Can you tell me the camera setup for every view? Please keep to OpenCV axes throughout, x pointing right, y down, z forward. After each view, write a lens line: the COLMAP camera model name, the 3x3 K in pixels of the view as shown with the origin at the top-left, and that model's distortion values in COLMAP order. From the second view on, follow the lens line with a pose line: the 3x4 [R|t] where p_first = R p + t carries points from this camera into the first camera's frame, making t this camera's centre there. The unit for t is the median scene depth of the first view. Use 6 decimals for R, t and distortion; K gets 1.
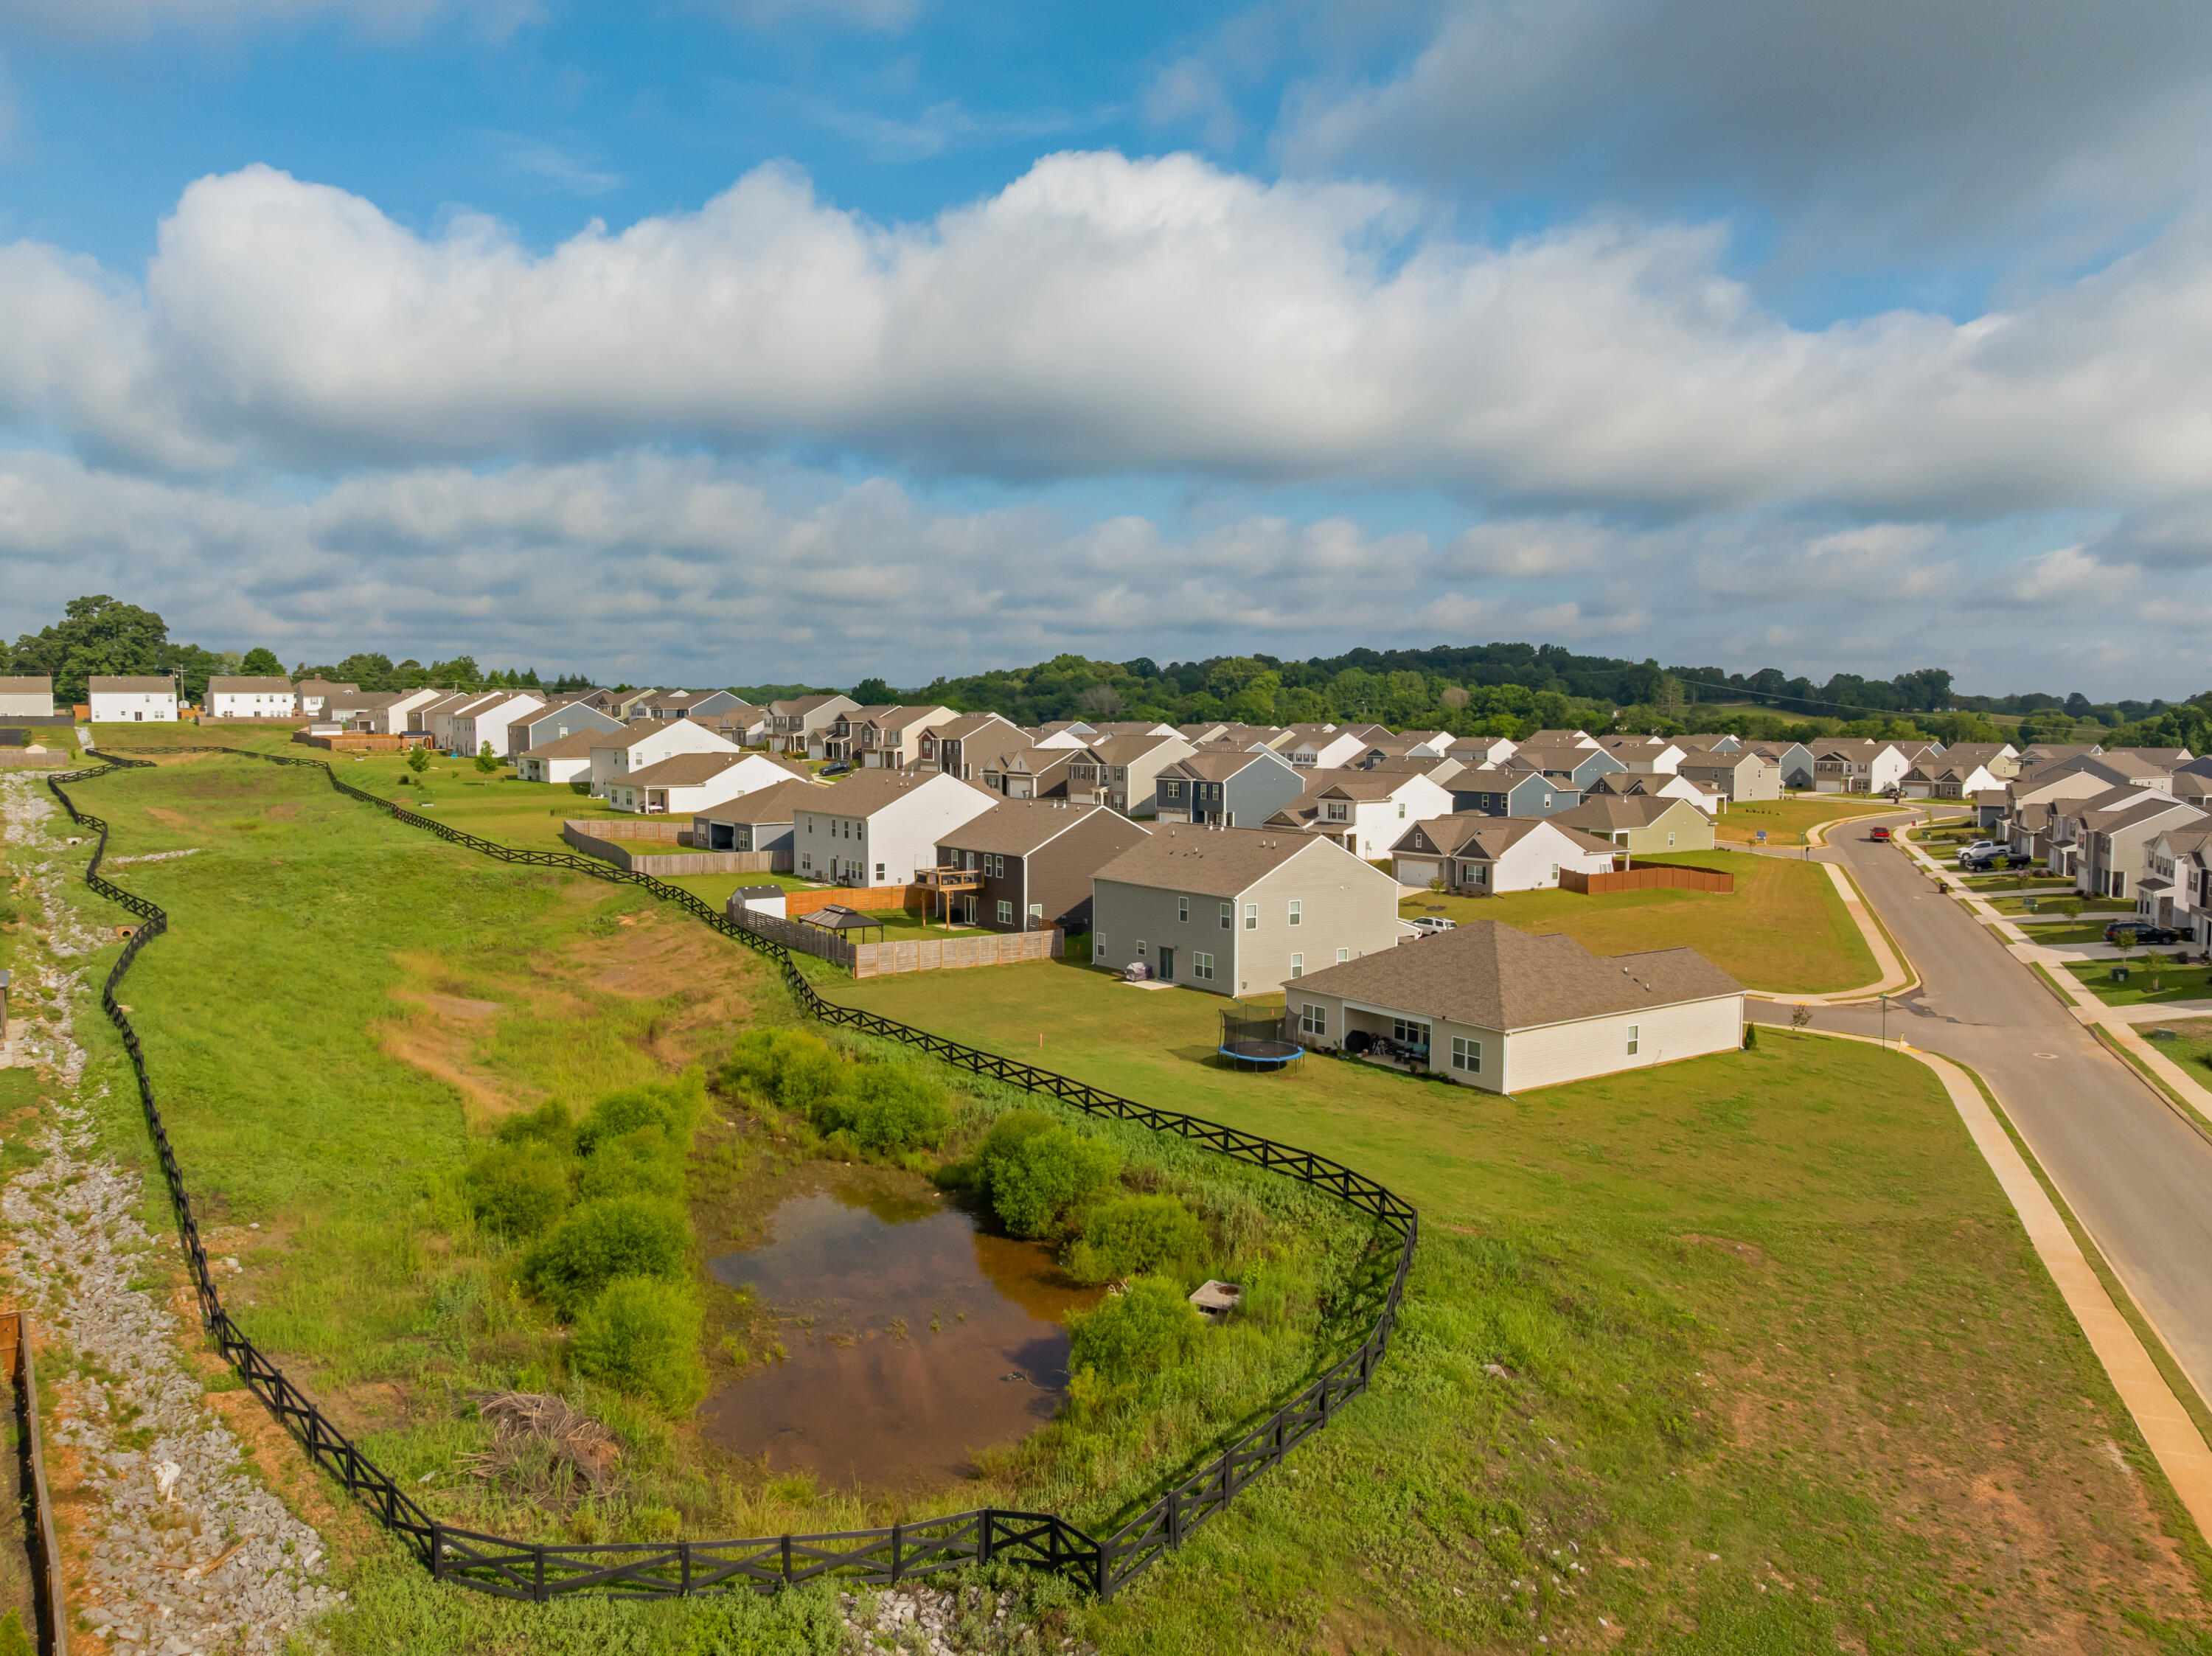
lens RADIAL K [[1593.1, 0, 1106.0], [0, 1593.1, 828.0], [0, 0, 1]] dist [-0.032541, -0.006291]
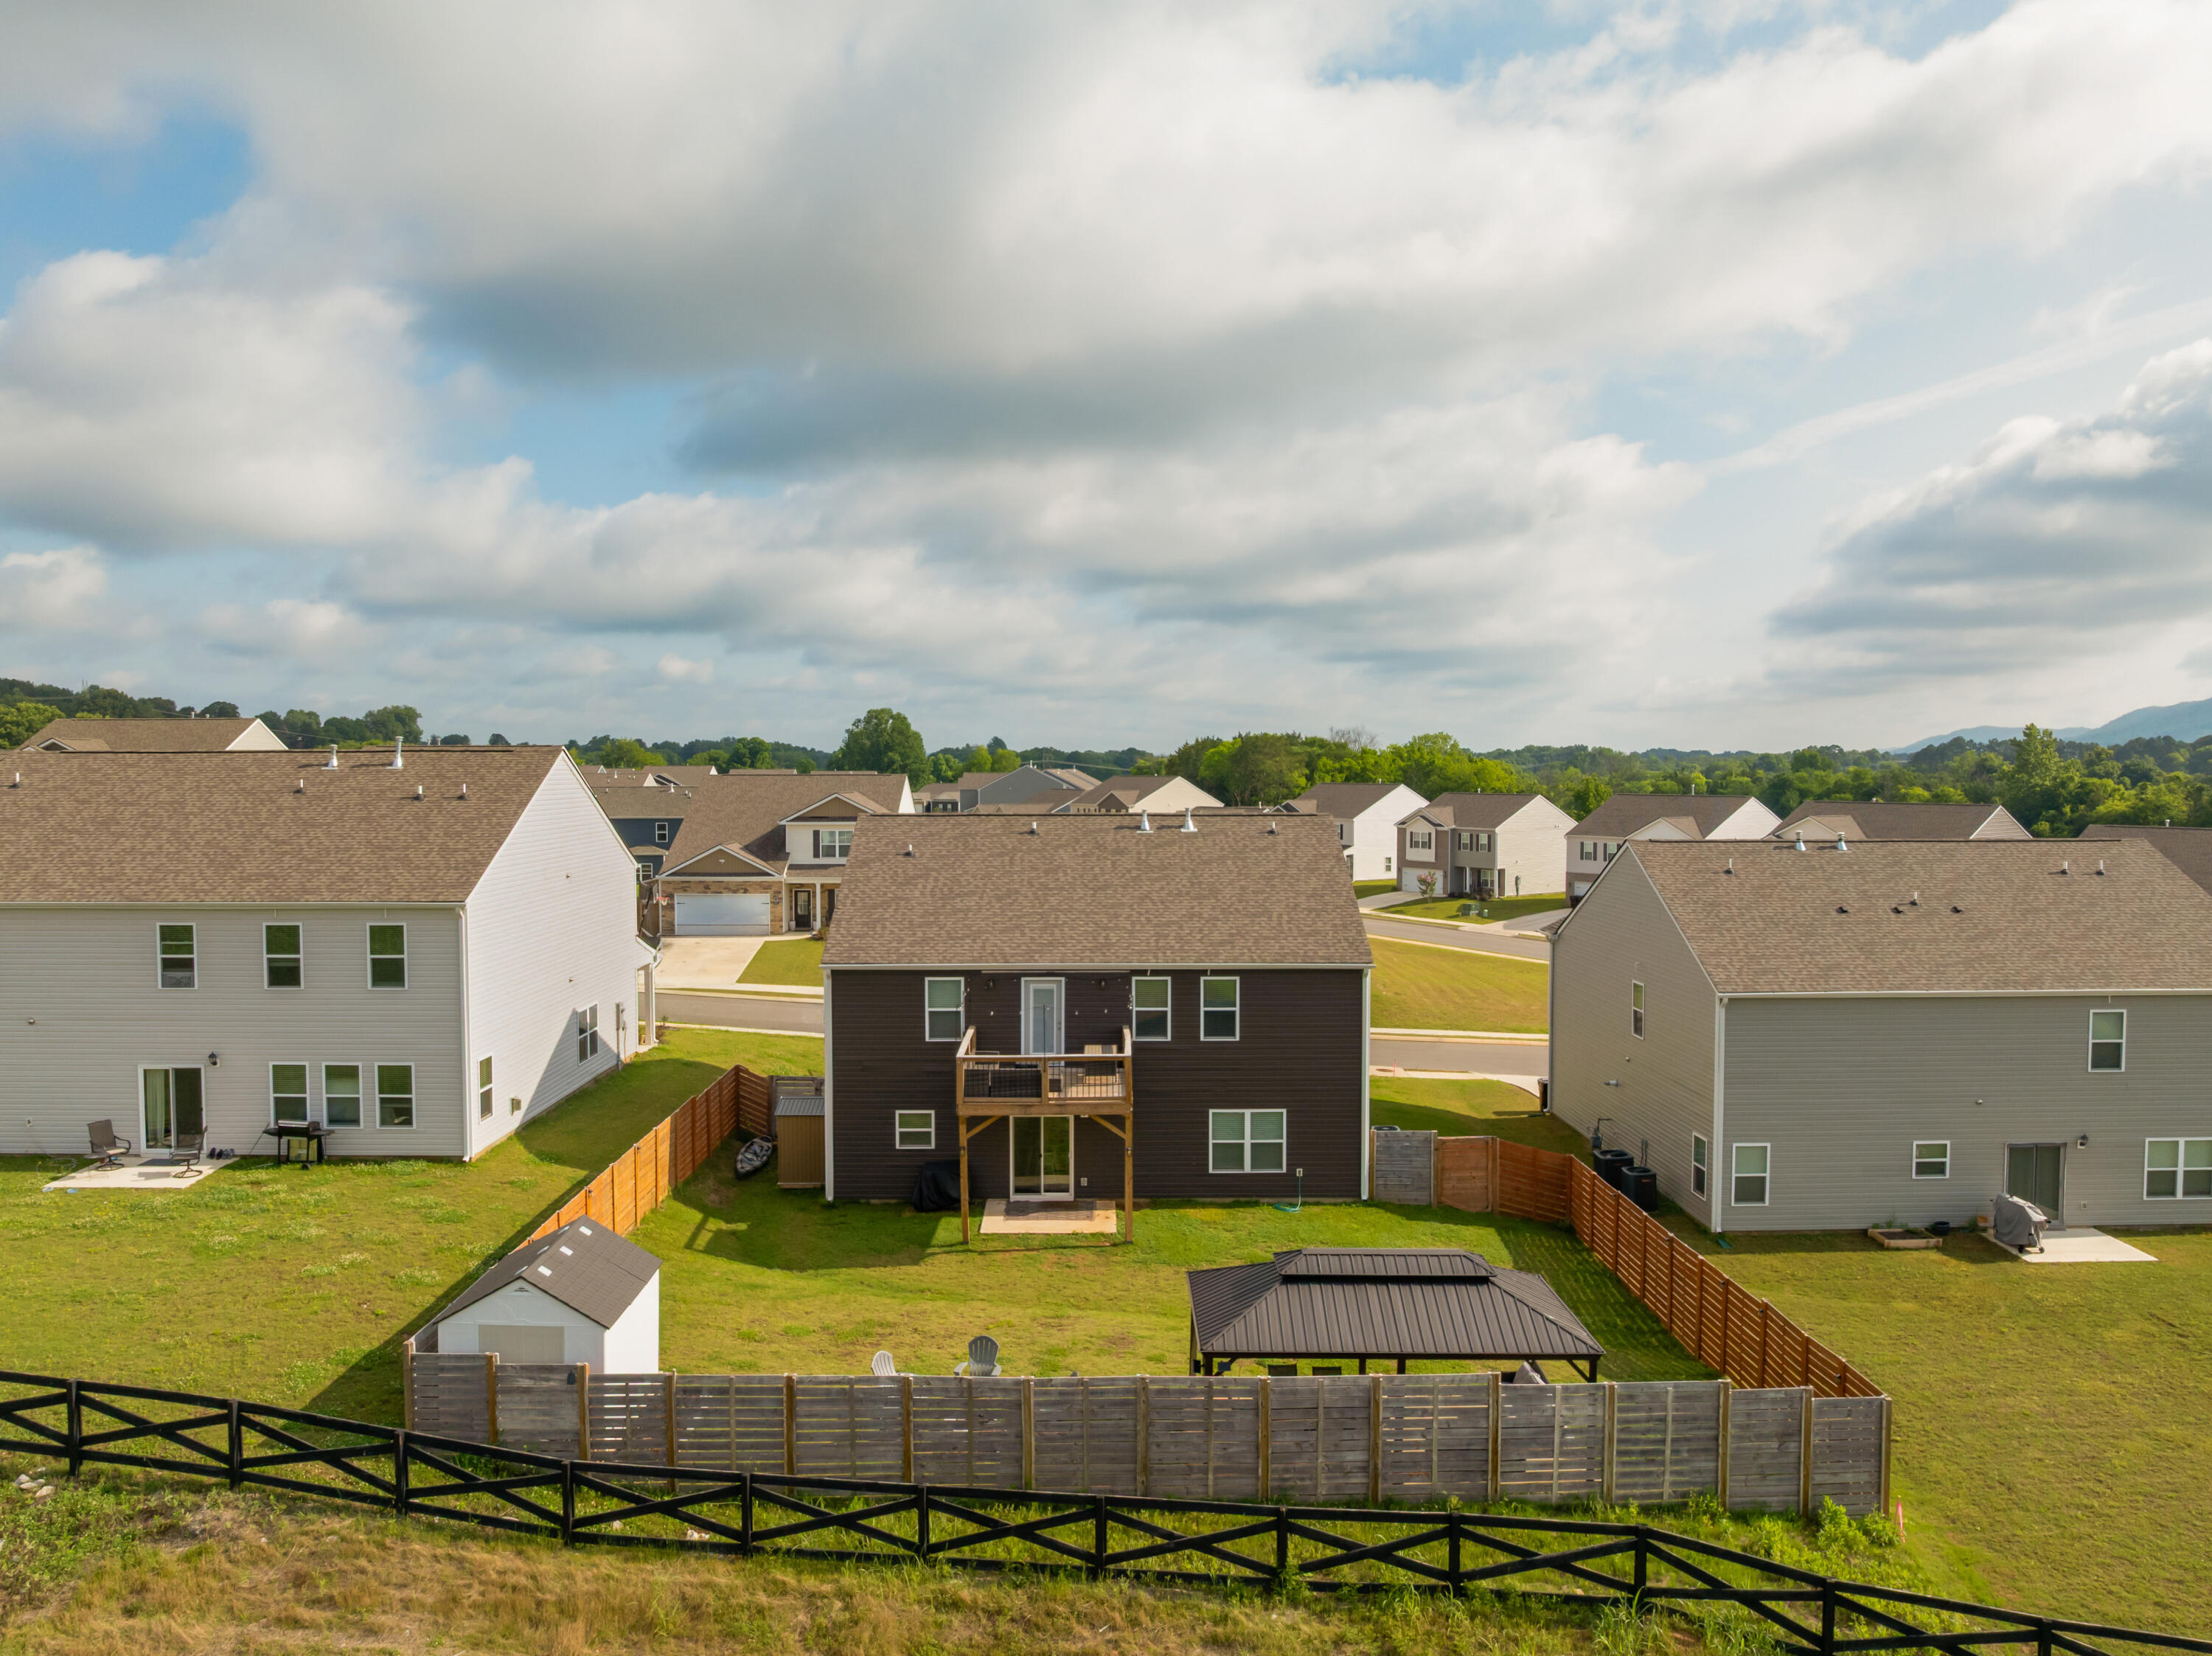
lens RADIAL K [[1606.2, 0, 1106.0], [0, 1606.2, 828.0], [0, 0, 1]] dist [-0.026477, -0.024136]
pose [[0.557930, -0.033963, 0.829193, -0.335822], [0.059555, 0.998225, 0.000815, -0.013483], [-0.827748, 0.048928, 0.558963, 0.791531]]
